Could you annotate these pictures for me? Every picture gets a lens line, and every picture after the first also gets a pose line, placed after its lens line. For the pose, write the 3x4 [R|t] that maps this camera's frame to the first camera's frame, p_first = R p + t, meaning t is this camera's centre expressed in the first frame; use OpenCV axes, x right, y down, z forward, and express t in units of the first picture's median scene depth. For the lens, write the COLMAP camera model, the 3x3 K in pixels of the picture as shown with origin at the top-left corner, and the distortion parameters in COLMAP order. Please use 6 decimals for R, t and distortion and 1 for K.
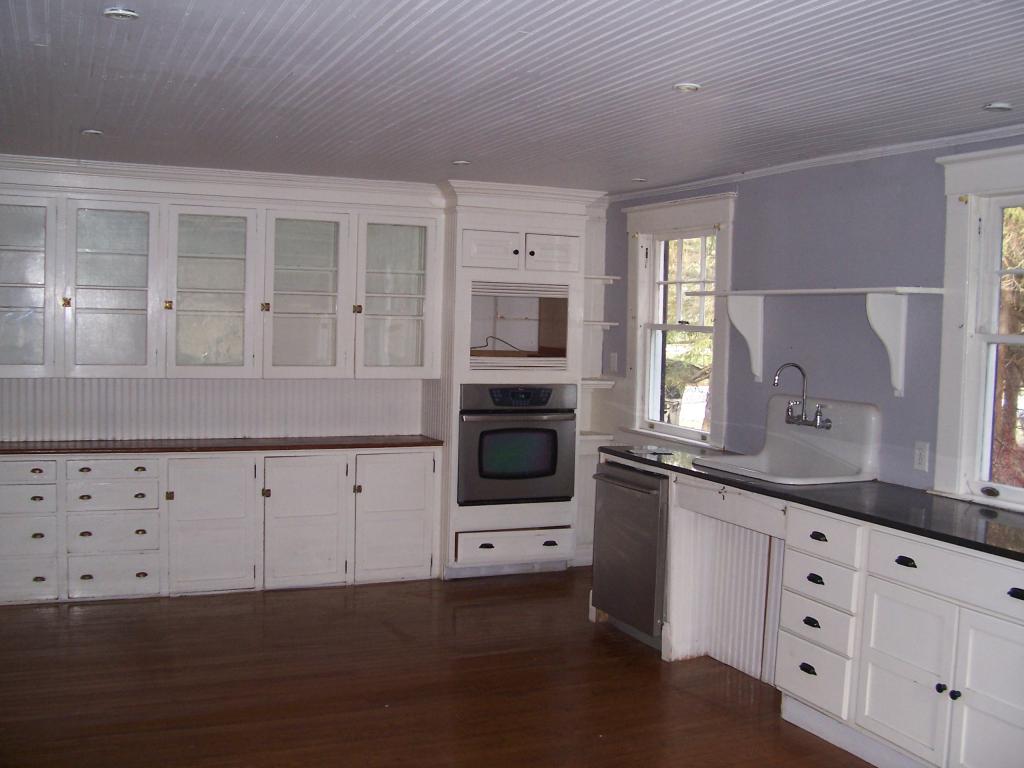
lens RADIAL K [[1017.3, 0, 512.0], [0, 1017.3, 384.0], [0, 0, 1]] dist [-0.111473, 0.000549]
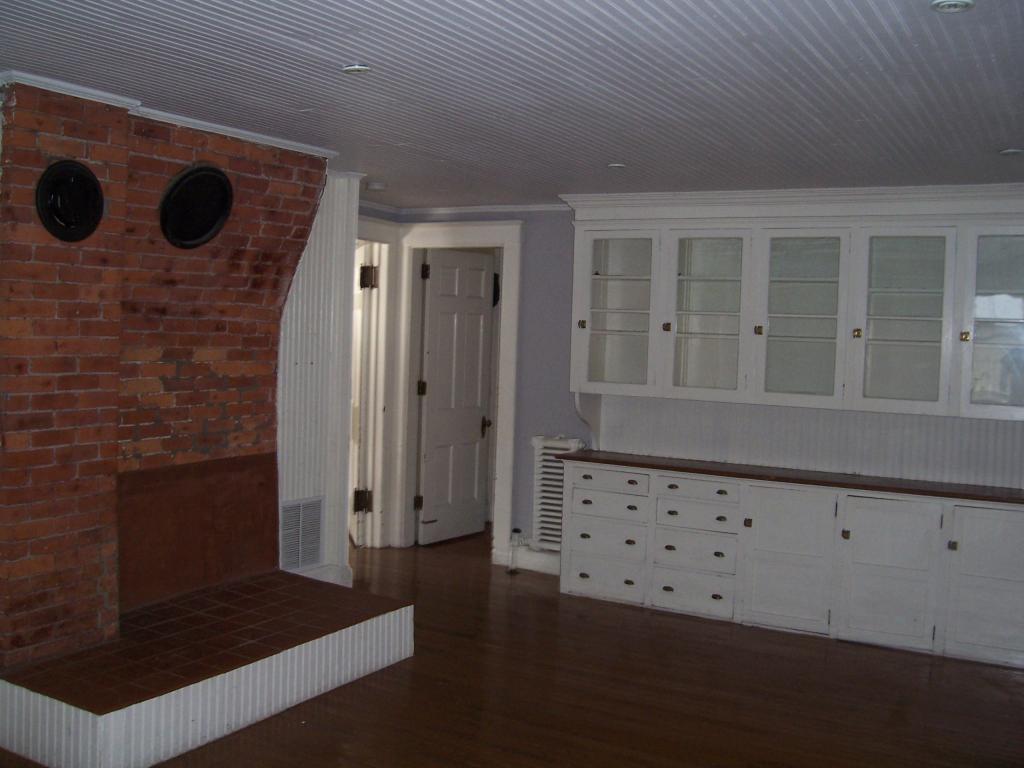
lens RADIAL K [[1107.6, 0, 512.0], [0, 1107.6, 384.0], [0, 0, 1]] dist [-0.121501, 0.006827]
pose [[0.591945, 0.033159, -0.805296, 0.403883], [-0.067174, 0.997707, -0.008296, -0.000245], [0.803175, 0.059005, 0.592815, 0.168366]]
